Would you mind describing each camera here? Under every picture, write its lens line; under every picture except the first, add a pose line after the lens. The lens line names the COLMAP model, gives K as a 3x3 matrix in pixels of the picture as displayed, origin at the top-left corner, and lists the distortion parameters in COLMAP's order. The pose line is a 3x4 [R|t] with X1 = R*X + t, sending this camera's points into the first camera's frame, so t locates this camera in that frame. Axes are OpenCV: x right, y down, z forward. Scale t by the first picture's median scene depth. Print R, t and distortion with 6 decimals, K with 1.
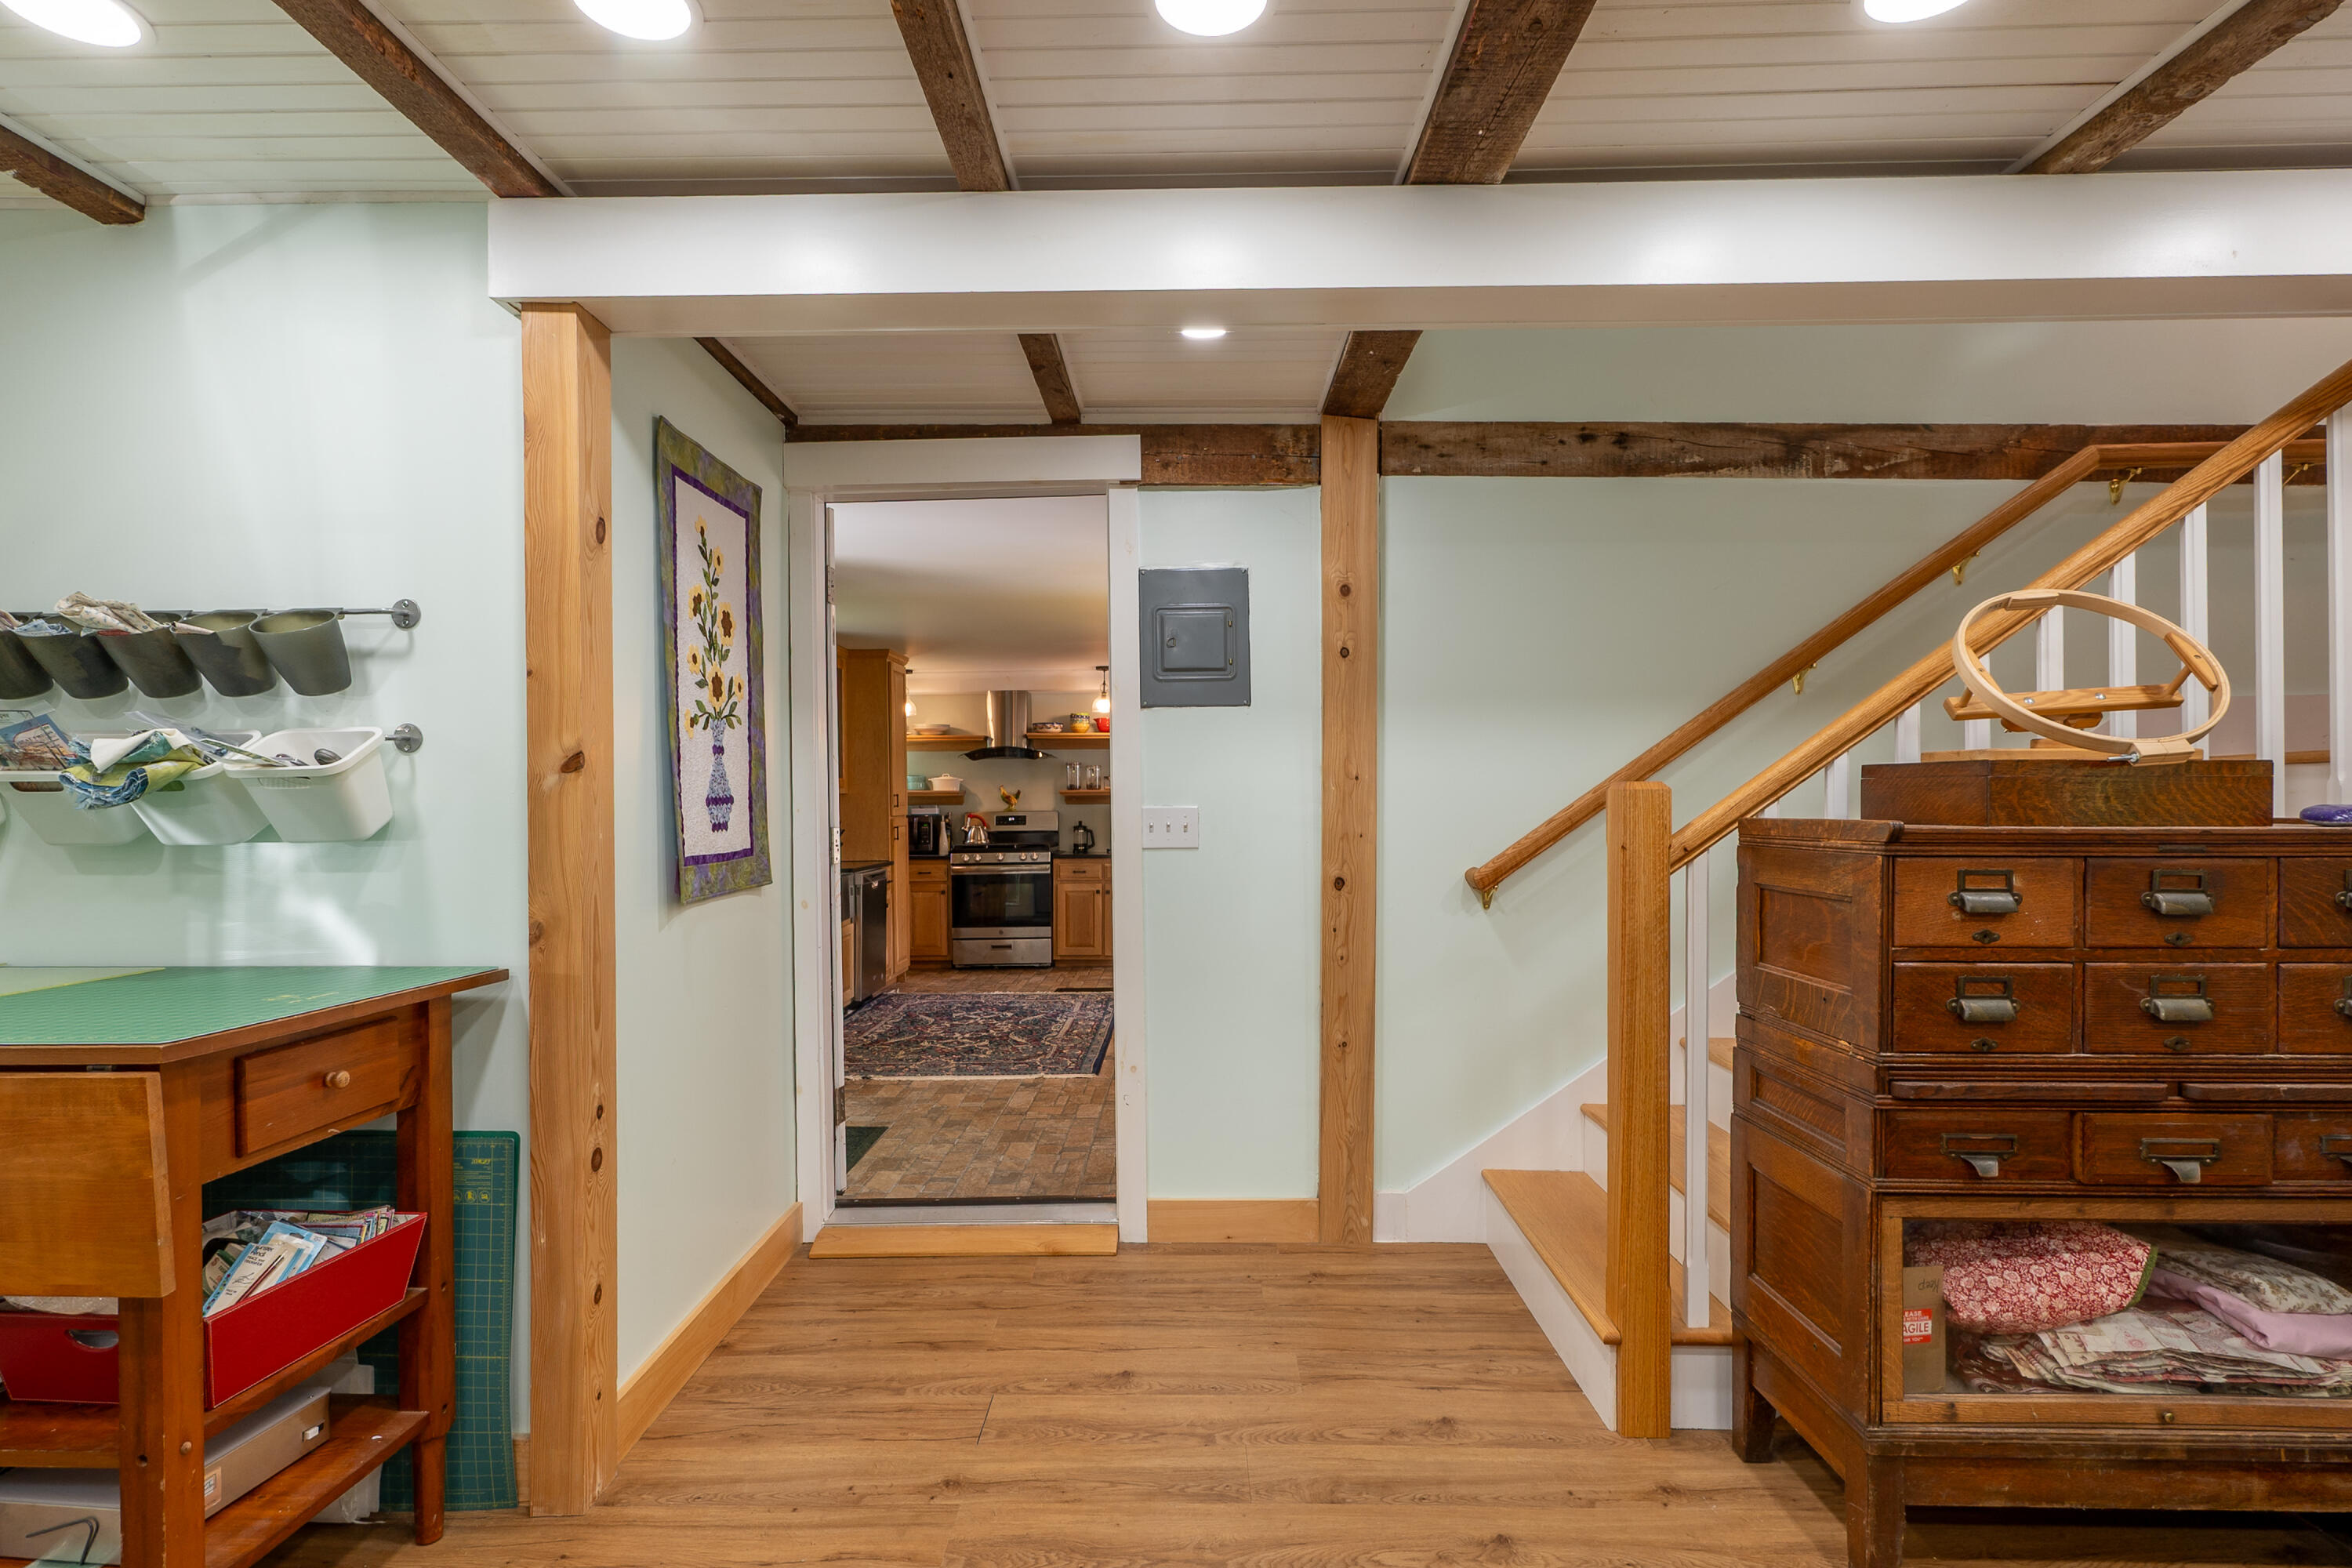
lens RADIAL K [[1168.1, 0, 1177.9], [0, 1168.1, 786.5], [0, 0, 1]] dist [-0.003020, 0.001690]
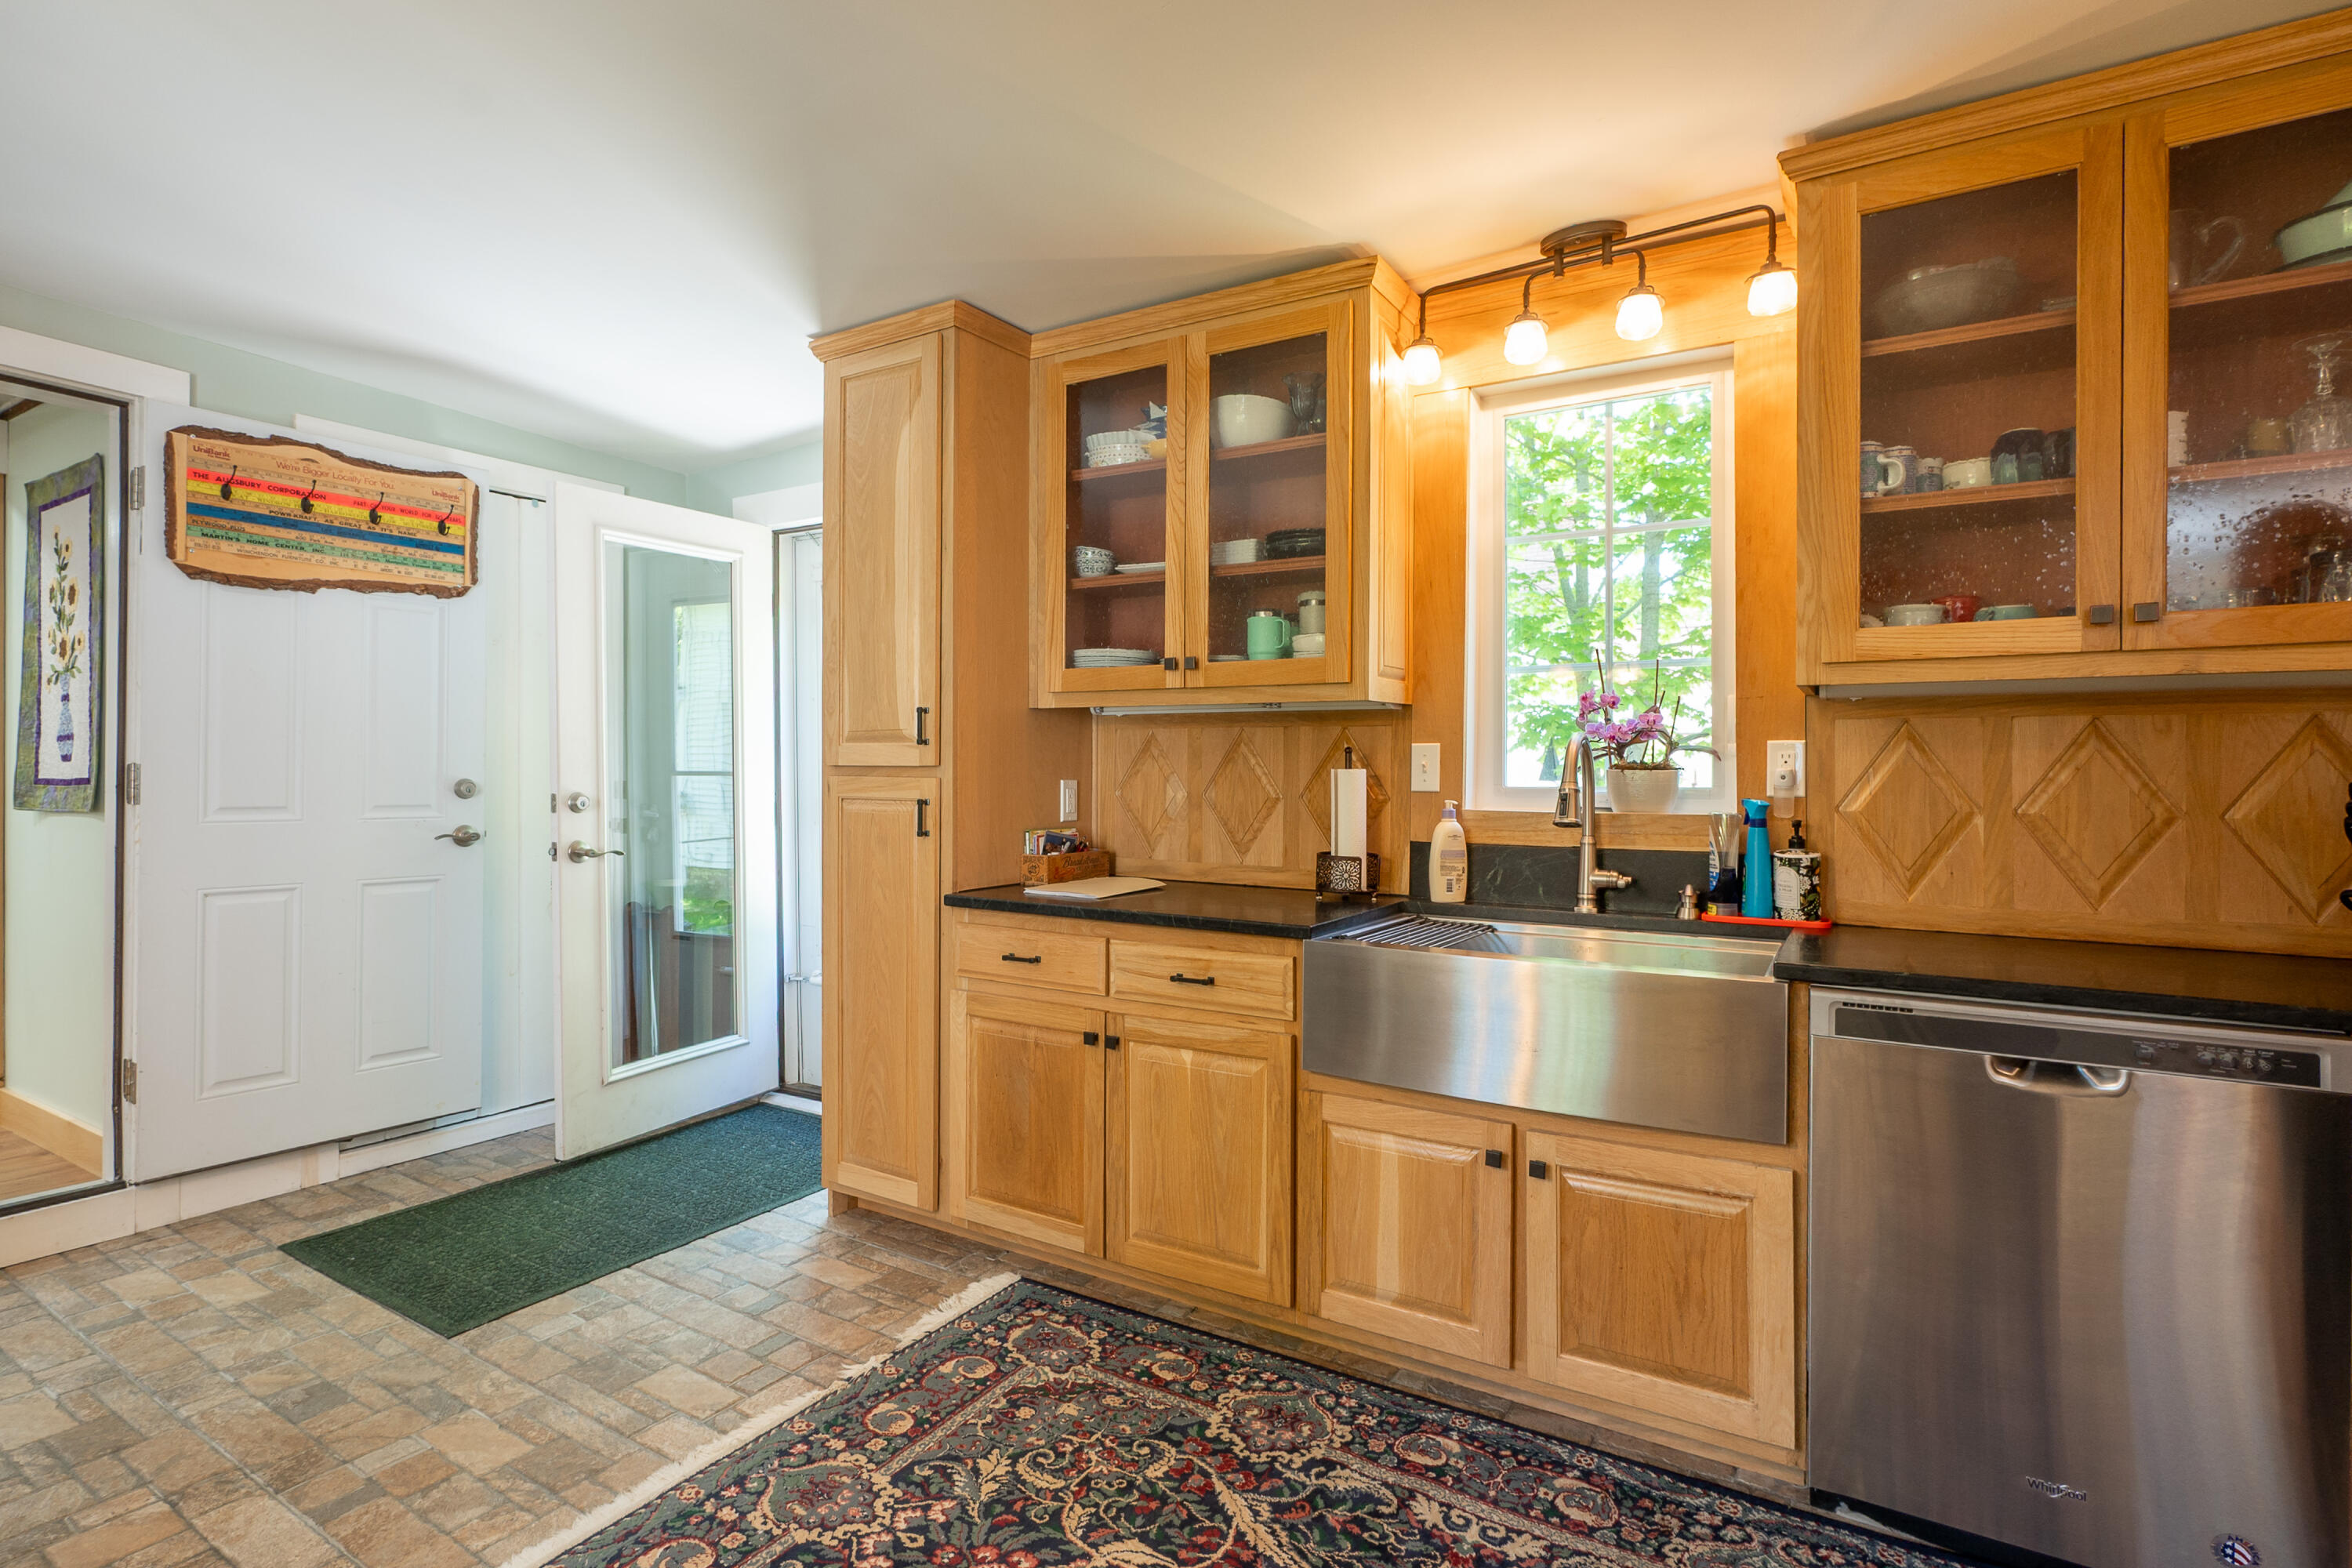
lens RADIAL K [[1138.0, 0, 1168.3], [0, 1138.0, 768.7], [0, 0, 1]] dist [-0.011940, 0.007655]
pose [[-0.522917, 0.008547, -0.852341, 0.019625], [0.014845, 0.999889, 0.000919, 0.038537], [0.852254, -0.012172, -0.522986, 1.639952]]
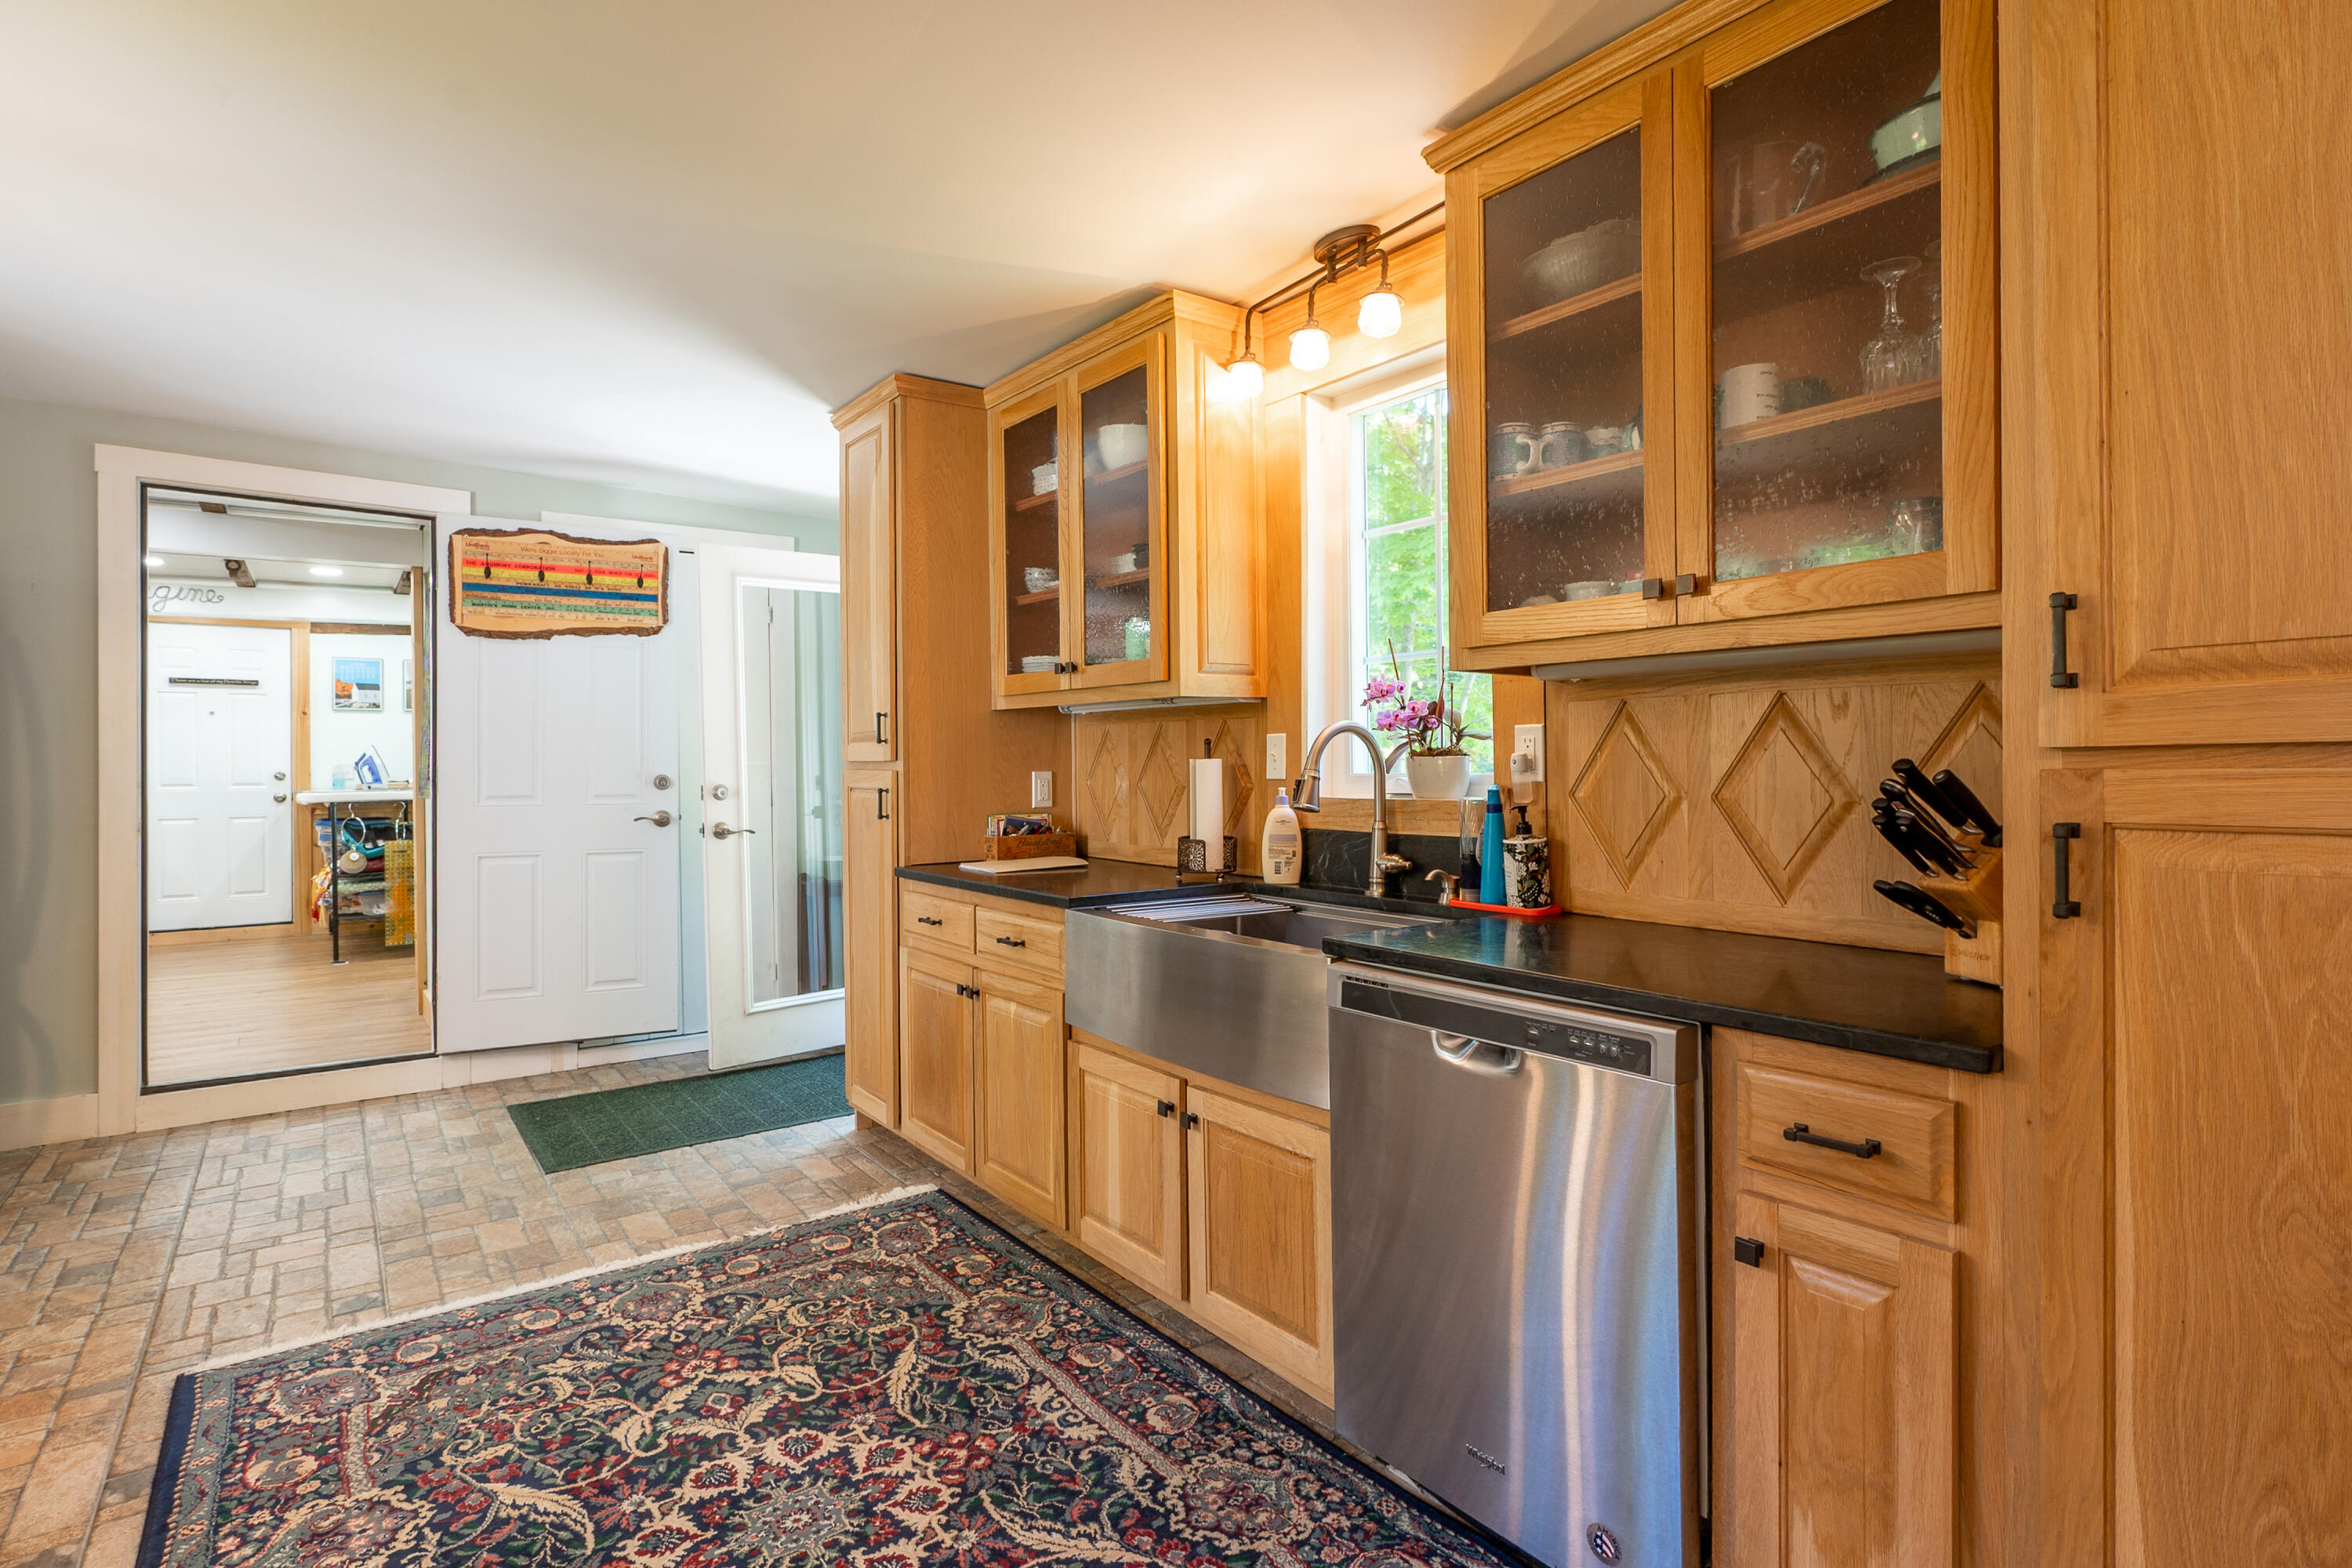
lens RADIAL K [[1158.4, 0, 1177.8], [0, 1158.4, 765.2], [0, 0, 1]] dist [-0.011226, 0.007156]
pose [[-0.795646, 0.017613, -0.605506, -0.134422], [0.025016, 0.999680, -0.003793, 0.046736], [0.605245, -0.018165, -0.795832, 1.935139]]
